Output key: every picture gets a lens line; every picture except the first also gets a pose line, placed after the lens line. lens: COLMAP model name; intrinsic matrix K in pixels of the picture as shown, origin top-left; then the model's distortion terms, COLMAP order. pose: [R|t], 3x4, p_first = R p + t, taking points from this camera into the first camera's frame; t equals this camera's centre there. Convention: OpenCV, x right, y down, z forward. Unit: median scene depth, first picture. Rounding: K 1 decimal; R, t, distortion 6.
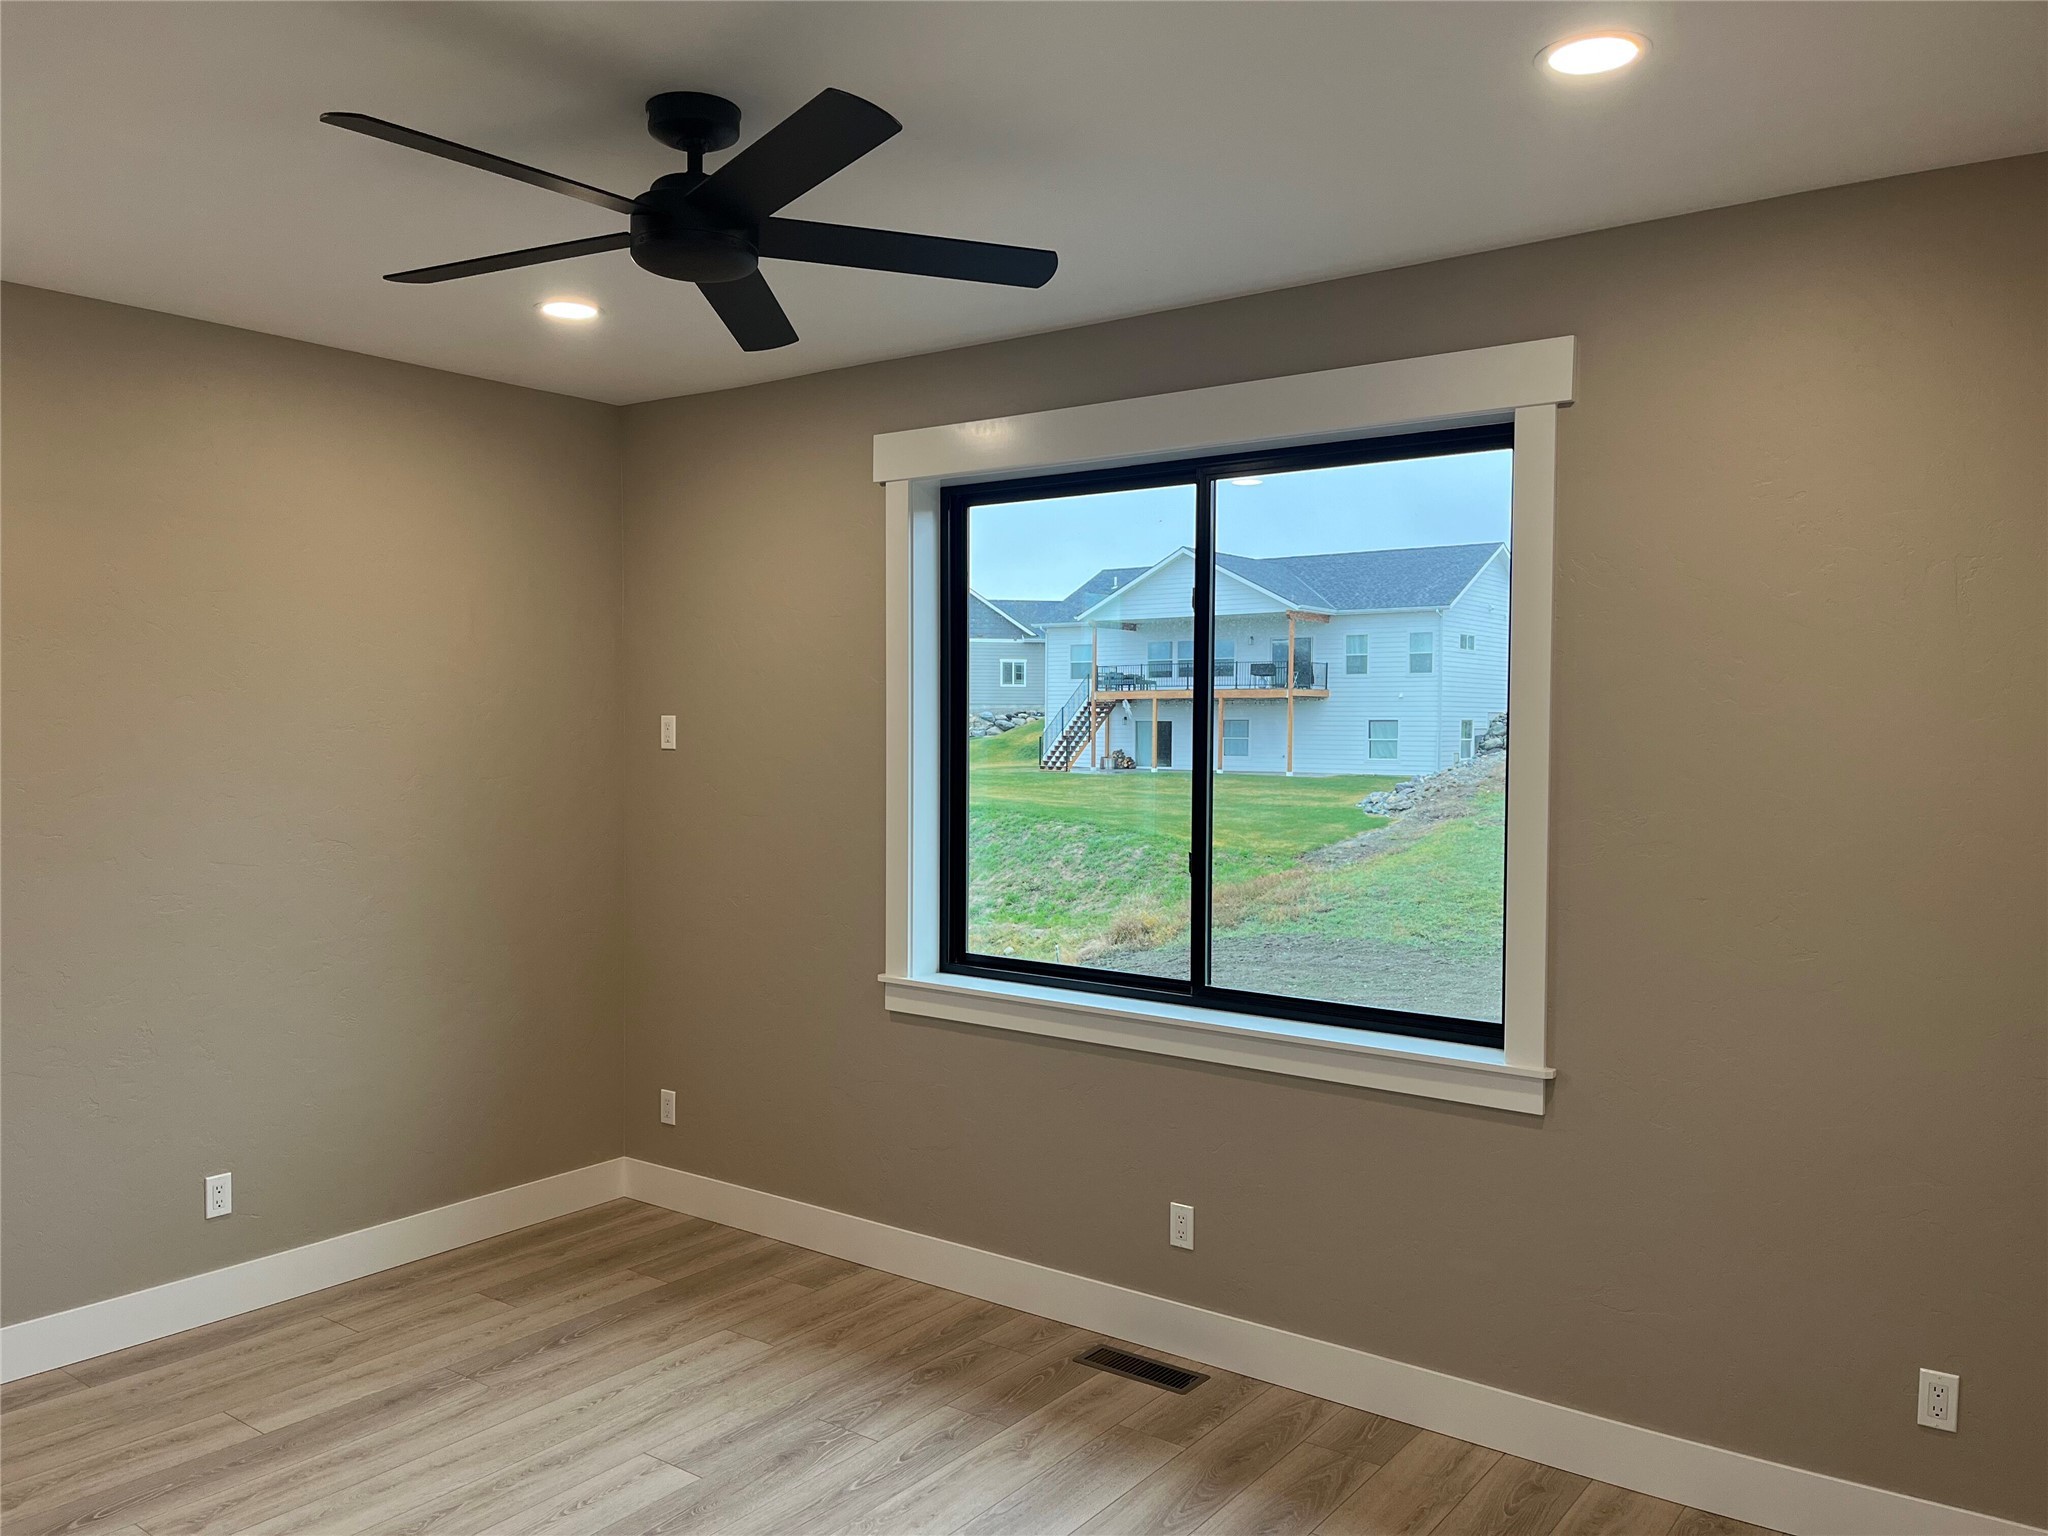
lens RADIAL K [[1546.2, 0, 1020.2], [0, 1546.2, 752.8], [0, 0, 1]] dist [0.074417, -0.103227]
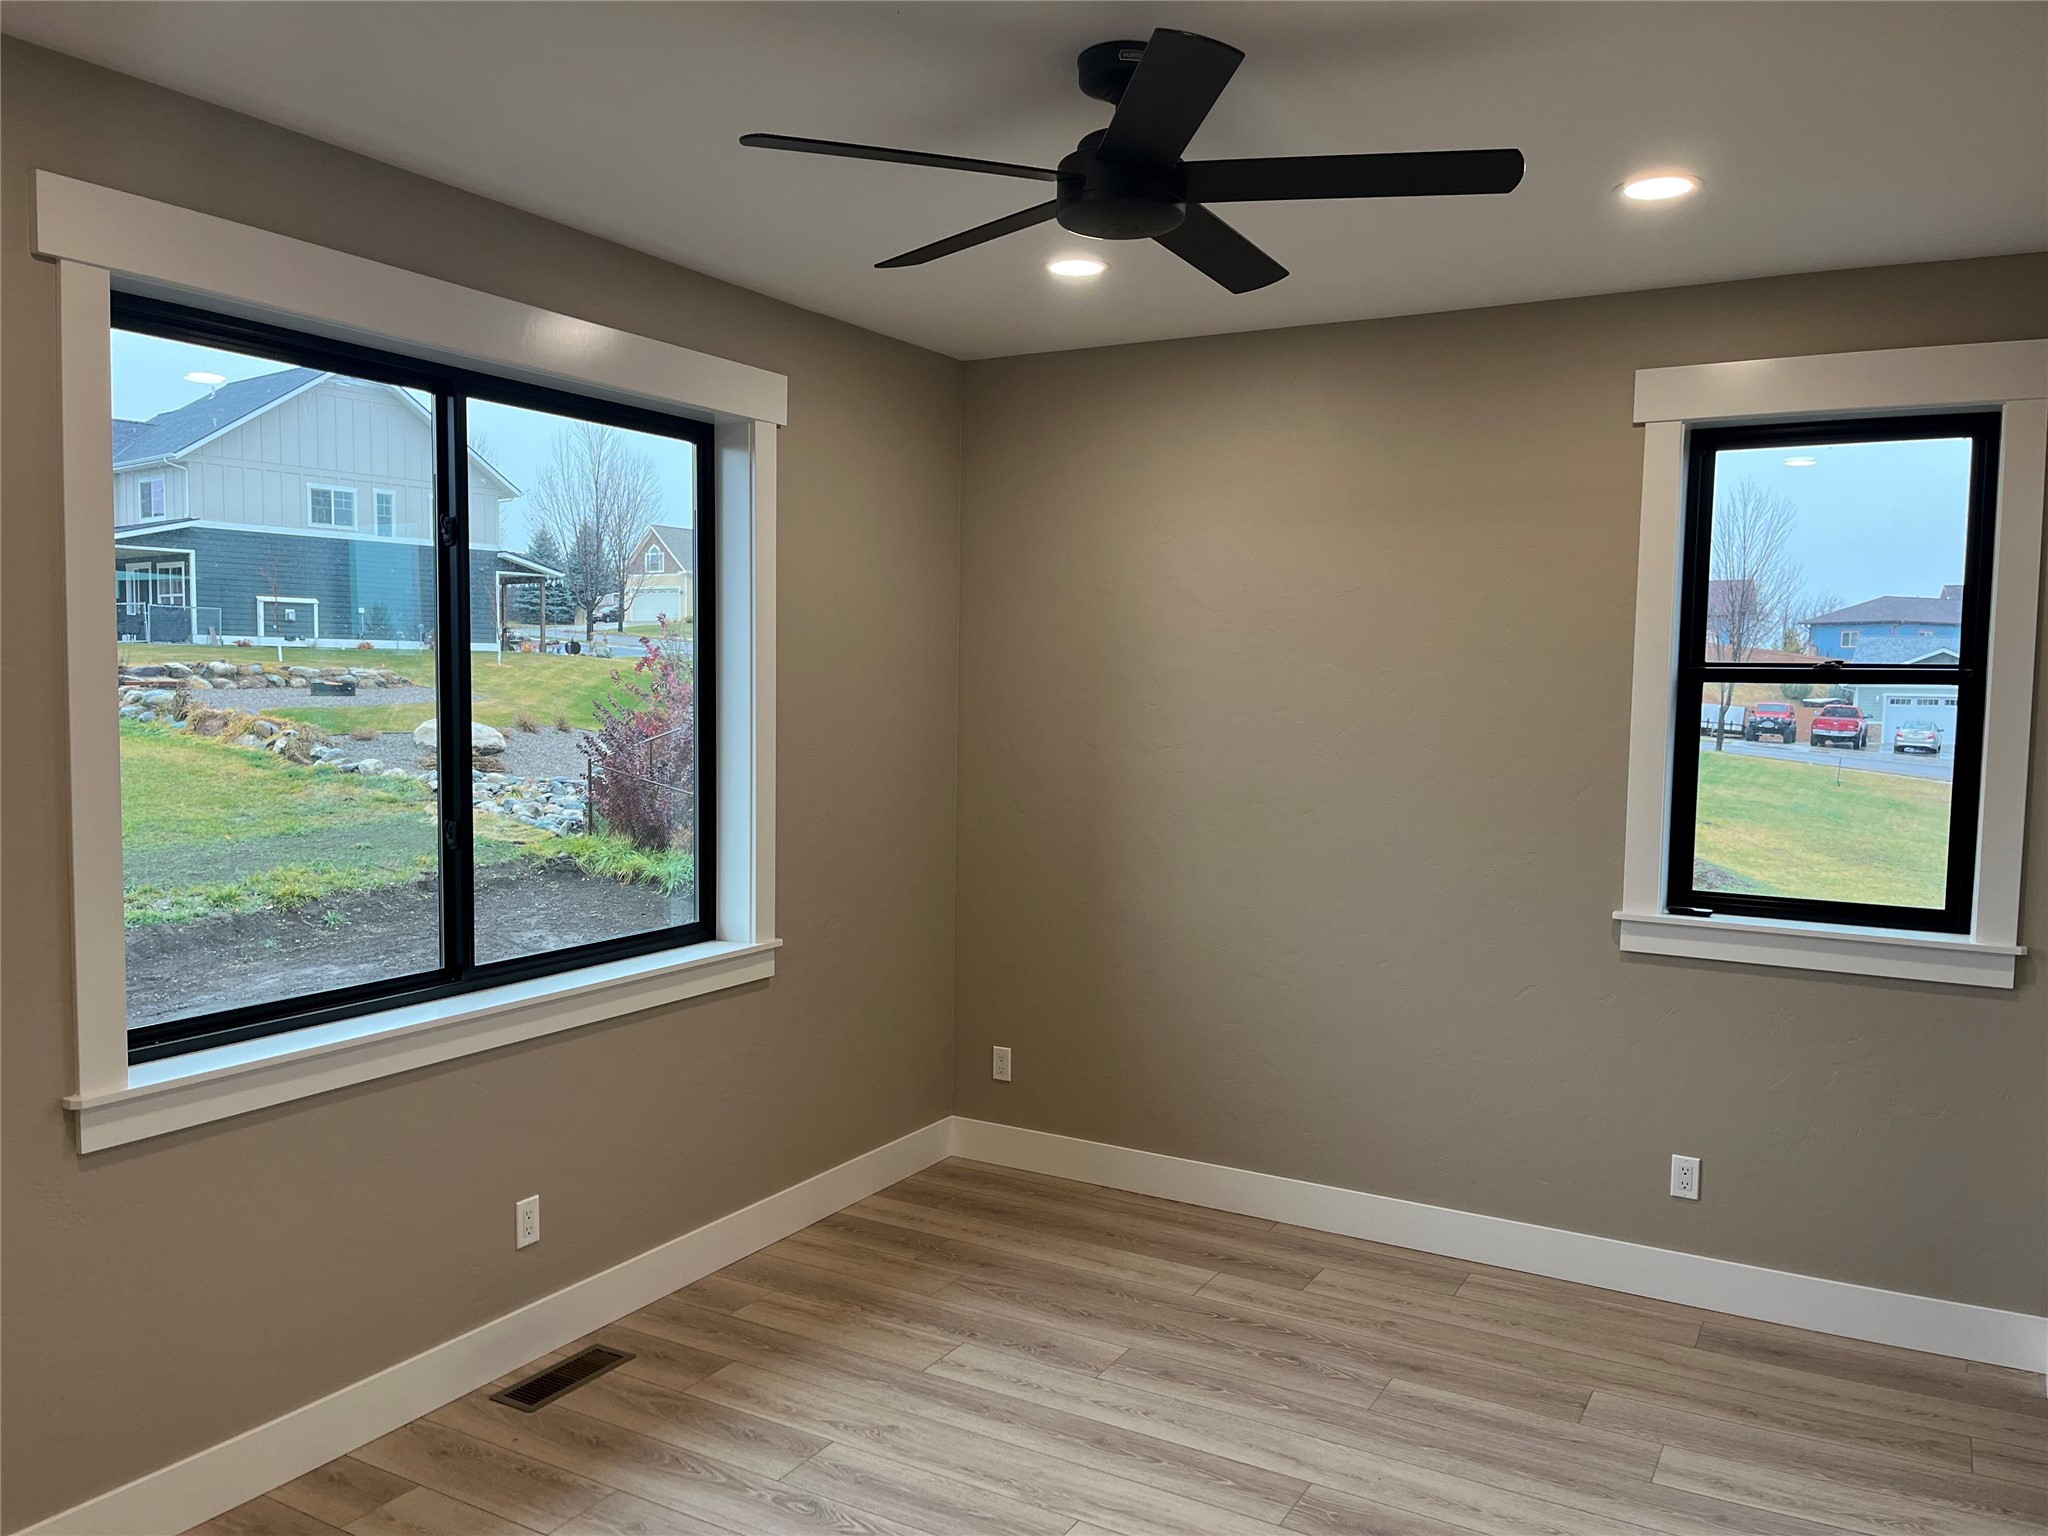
lens RADIAL K [[1546.2, 0, 1020.2], [0, 1546.2, 752.8], [0, 0, 1]] dist [0.074417, -0.103227]
pose [[-0.133995, -0.050199, 0.989710, -0.819326], [0.016688, 0.998460, 0.052902, -0.014965], [-0.990841, 0.023605, -0.132951, 0.818563]]
